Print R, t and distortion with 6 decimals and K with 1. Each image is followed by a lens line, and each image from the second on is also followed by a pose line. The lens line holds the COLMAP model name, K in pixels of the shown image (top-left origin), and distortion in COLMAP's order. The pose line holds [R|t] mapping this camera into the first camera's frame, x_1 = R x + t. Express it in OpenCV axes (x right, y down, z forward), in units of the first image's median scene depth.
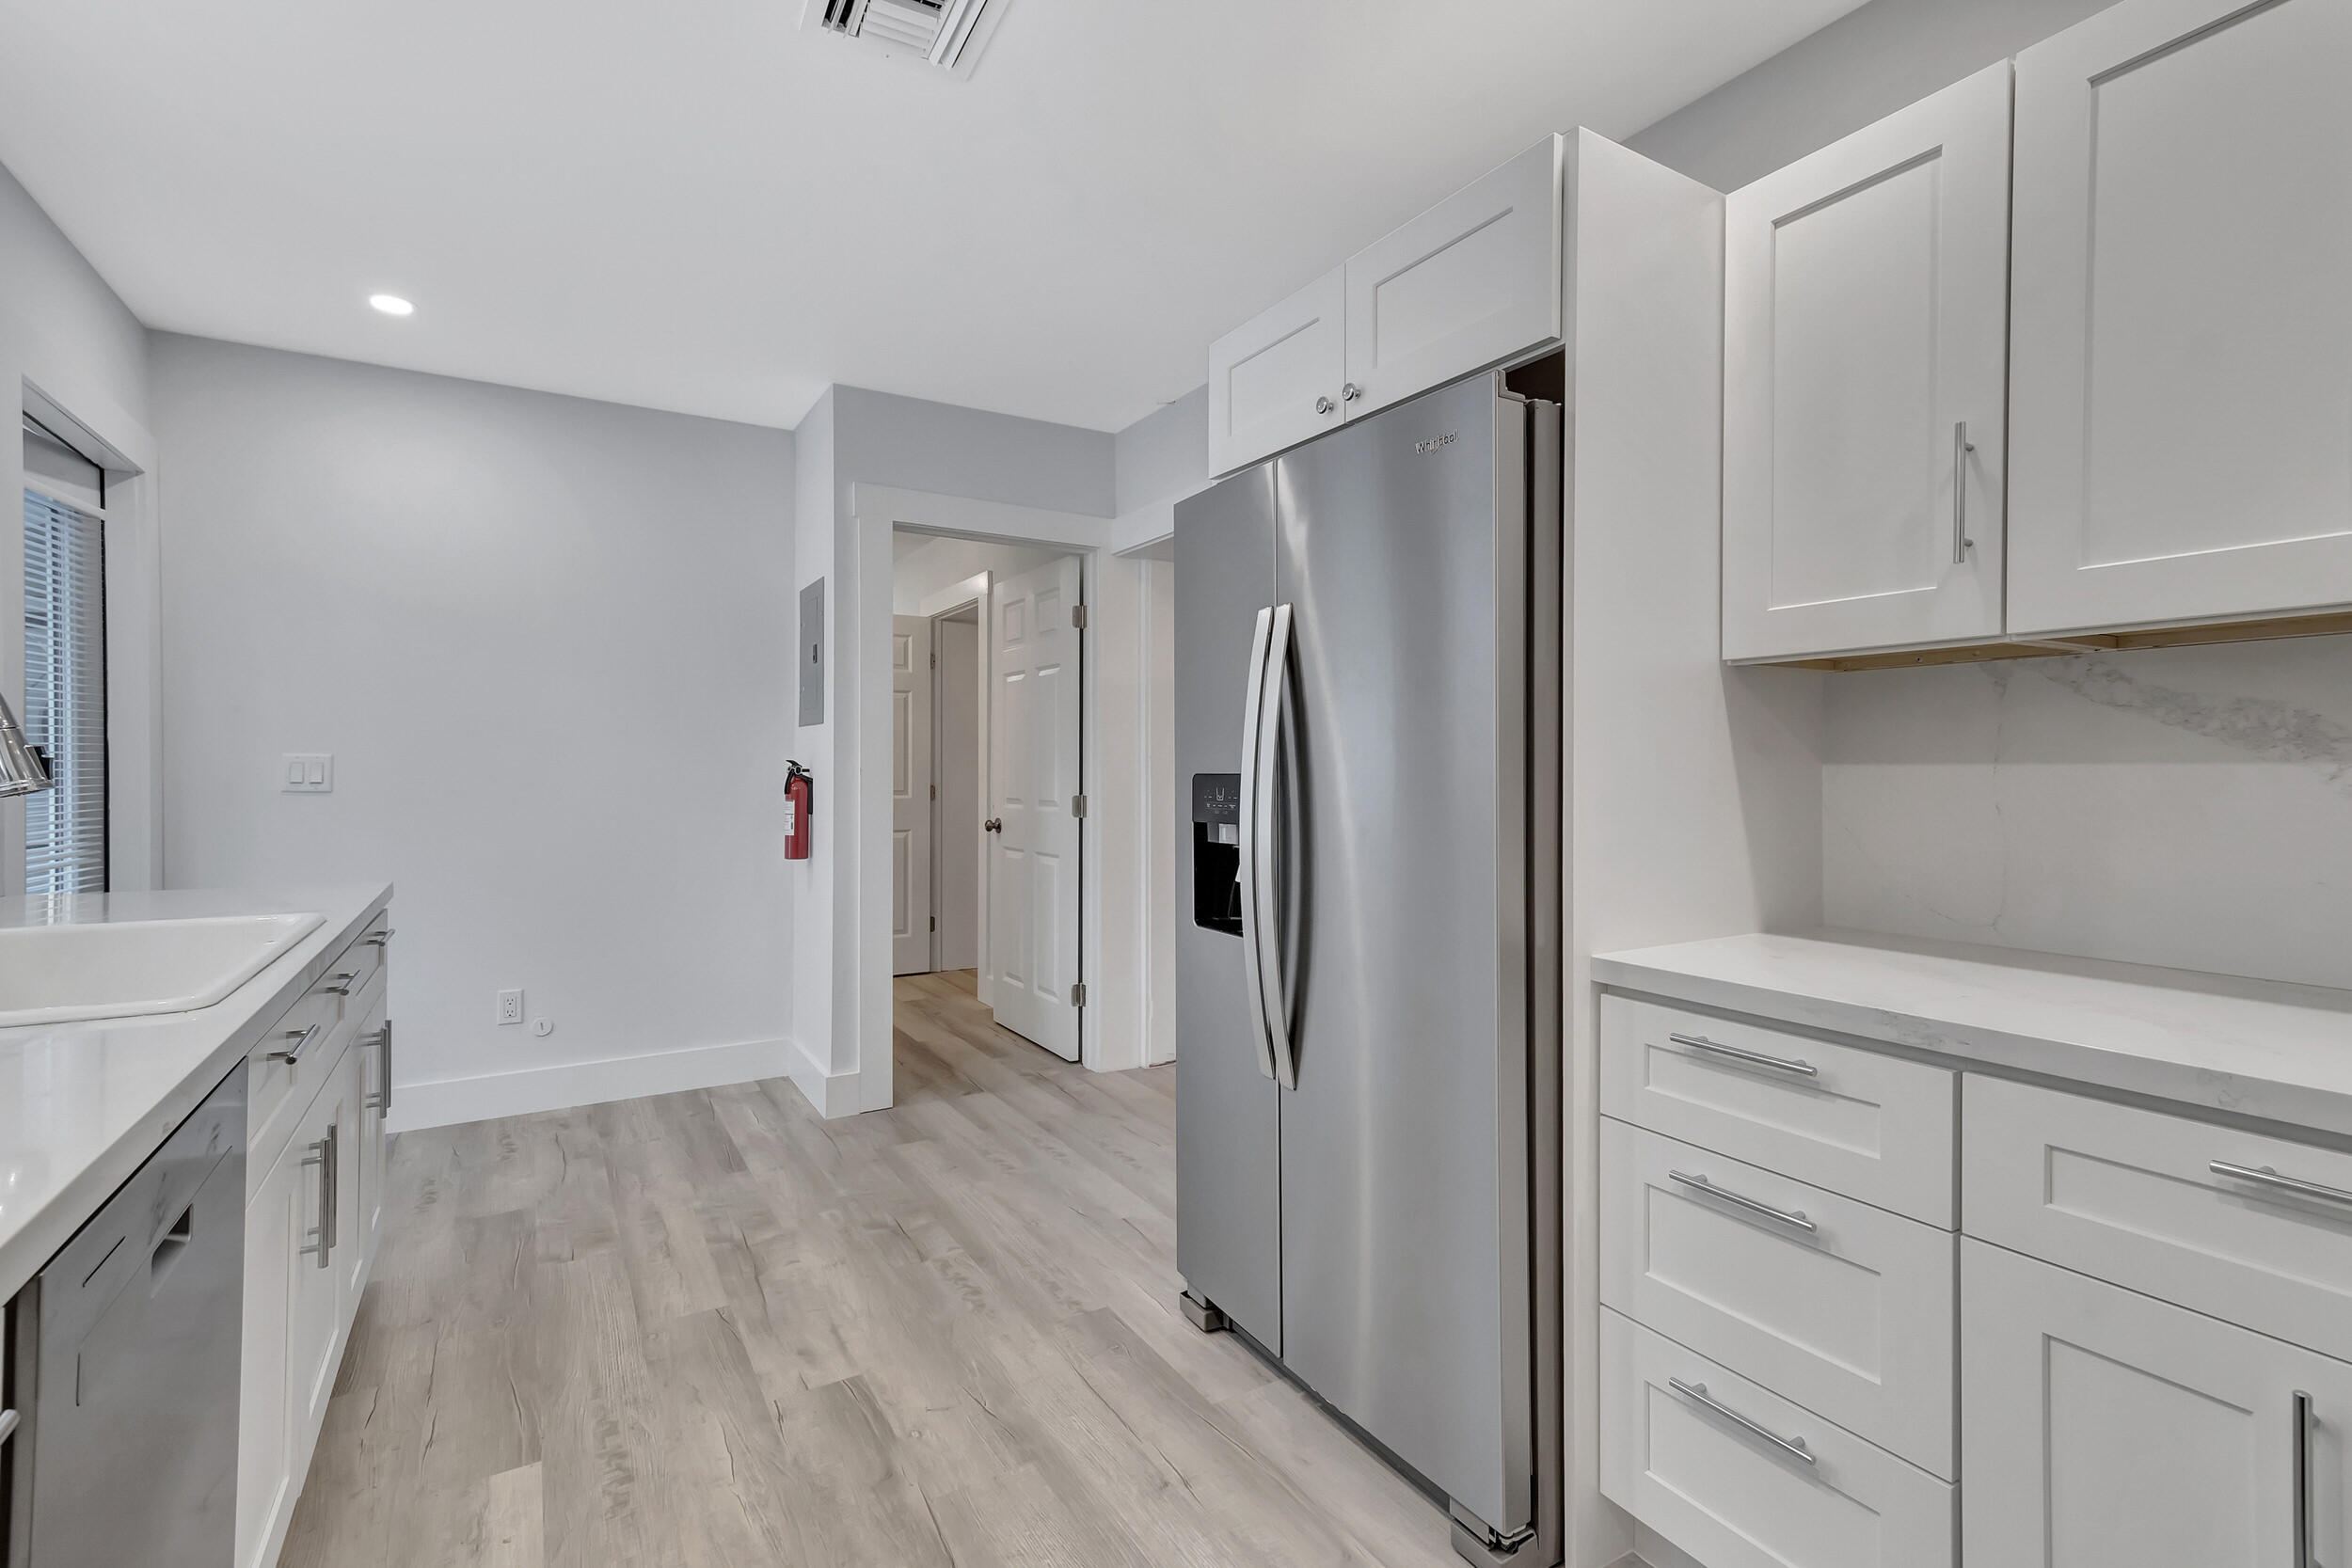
lens RADIAL K [[1050.7, 0, 1165.6], [0, 1050.7, 770.7], [0, 0, 1]] dist [0.024325, 0.000372]
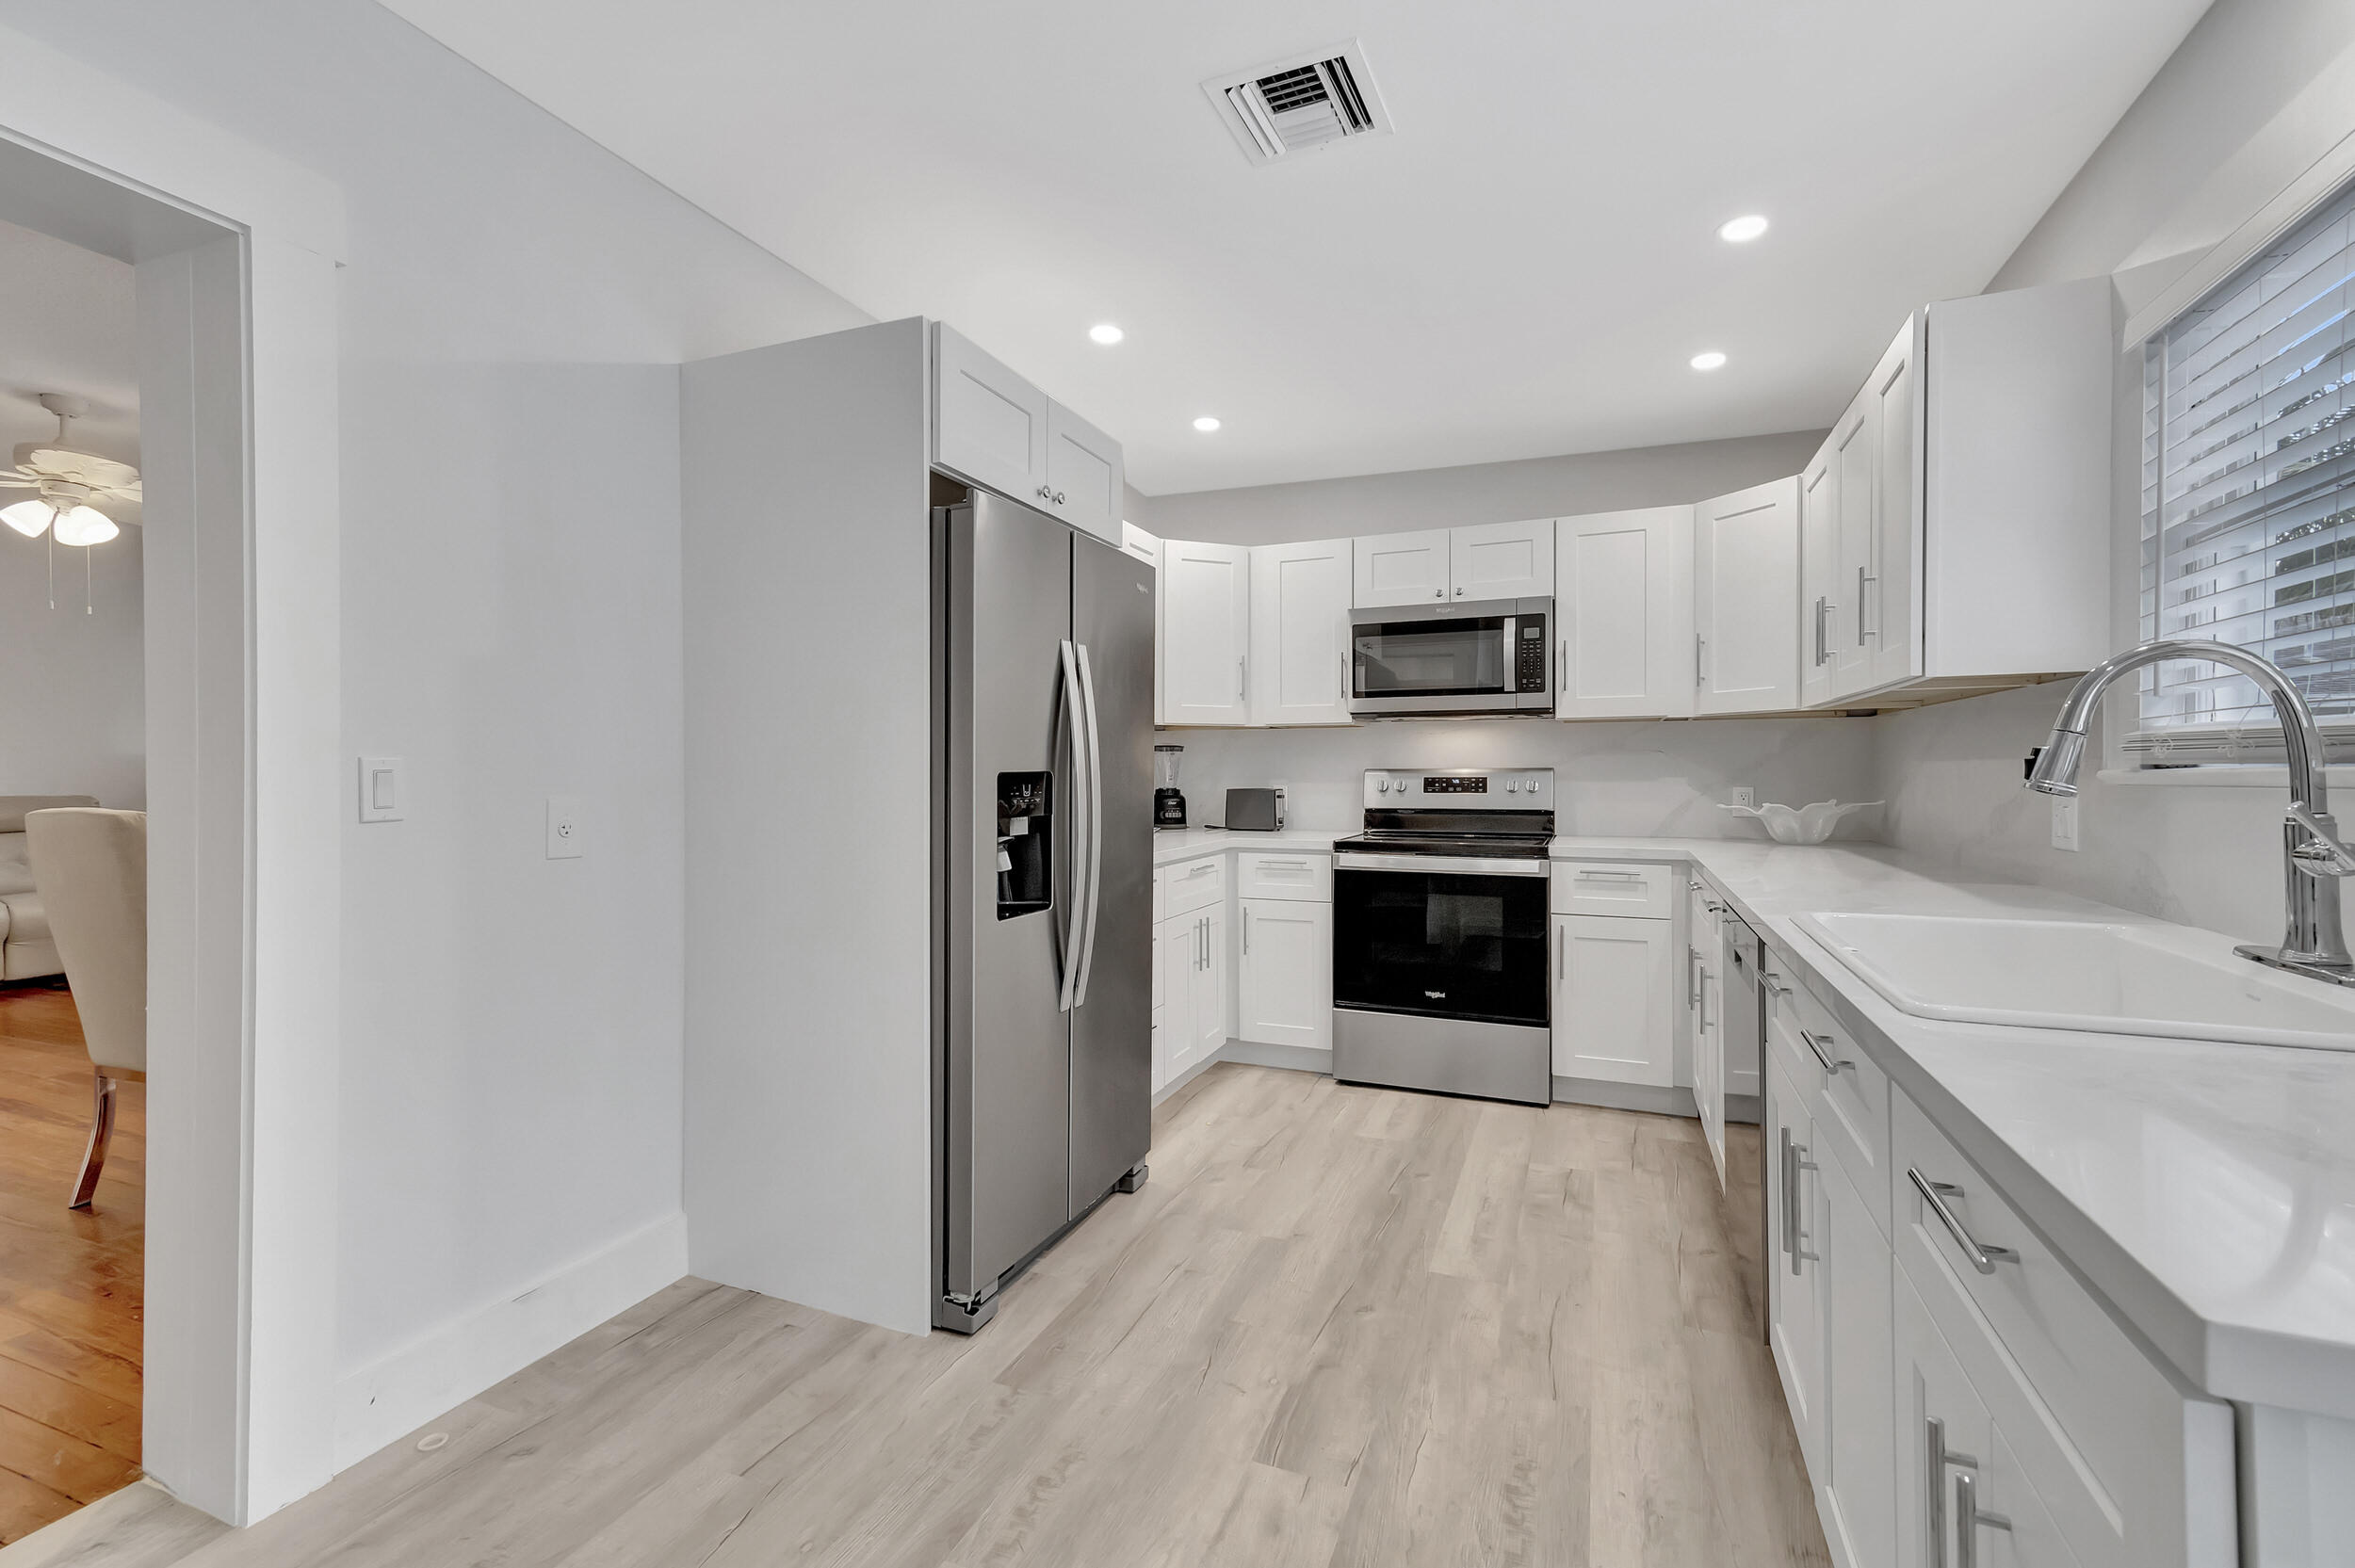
lens RADIAL K [[1052.0, 0, 1167.1], [0, 1052.0, 770.7], [0, 0, 1]] dist [0.024325, 0.000372]
pose [[-0.592286, -0.006044, 0.805705, -1.040201], [-0.001746, 0.999979, 0.006218, -0.003998], [-0.805726, 0.002276, -0.592284, 1.729870]]
